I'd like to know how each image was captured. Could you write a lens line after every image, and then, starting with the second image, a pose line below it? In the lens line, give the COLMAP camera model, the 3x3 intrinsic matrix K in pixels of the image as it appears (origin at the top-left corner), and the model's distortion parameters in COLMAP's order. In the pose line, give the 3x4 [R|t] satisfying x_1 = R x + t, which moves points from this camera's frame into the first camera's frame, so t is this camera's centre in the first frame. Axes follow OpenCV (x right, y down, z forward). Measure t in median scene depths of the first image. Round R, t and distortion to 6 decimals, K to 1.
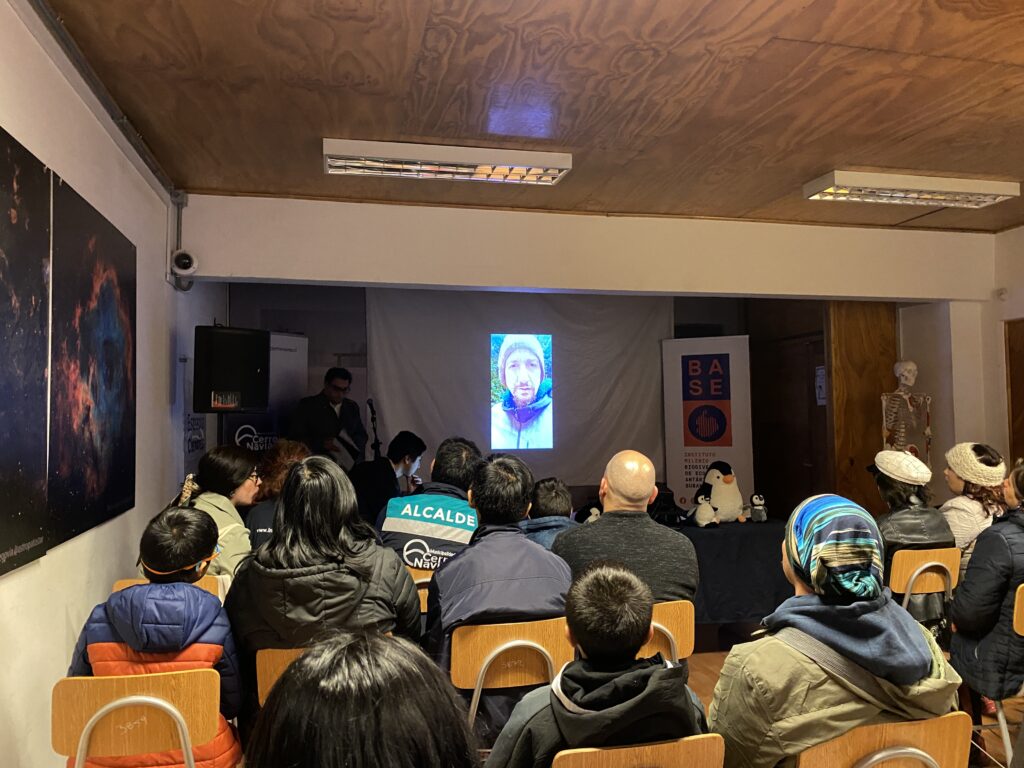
lens RADIAL K [[779.9, 0, 518.5], [0, 779.9, 380.0], [0, 0, 1]] dist [0.040984, -0.049282]
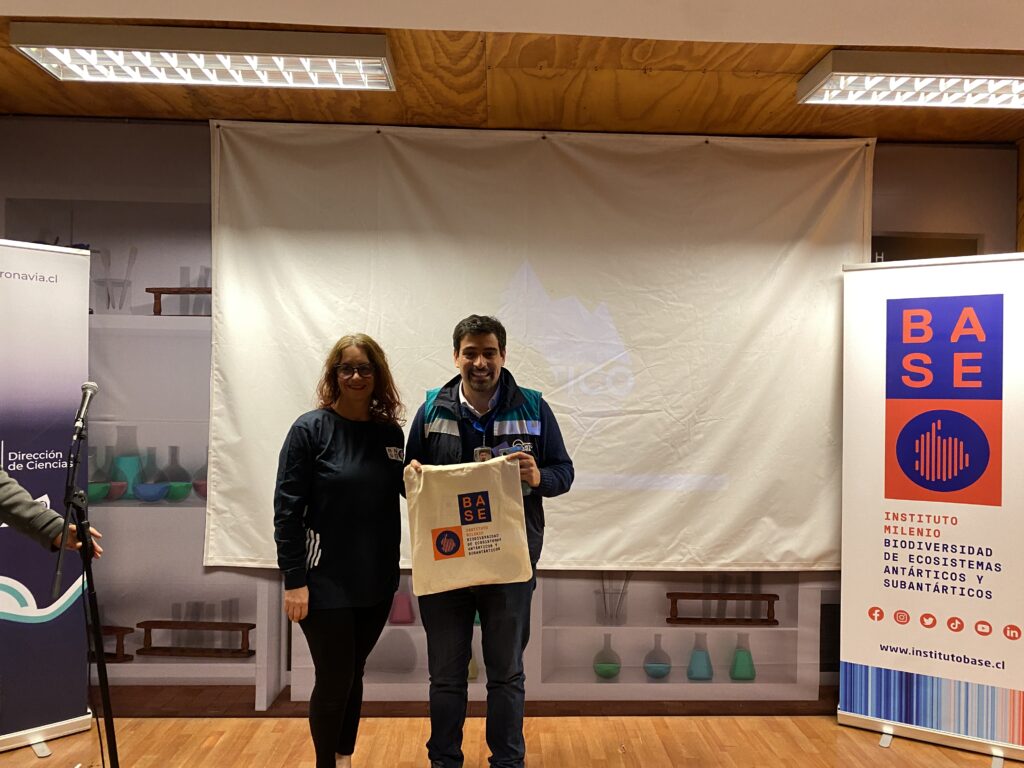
lens RADIAL K [[779.9, 0, 518.0], [0, 779.9, 392.2], [0, 0, 1]] dist [0.040984, -0.049282]
pose [[0.979400, 0.027758, -0.200014, 0.092474], [-0.016330, 0.998150, 0.058559, -0.000524], [0.201270, -0.054087, 0.978041, 0.511462]]
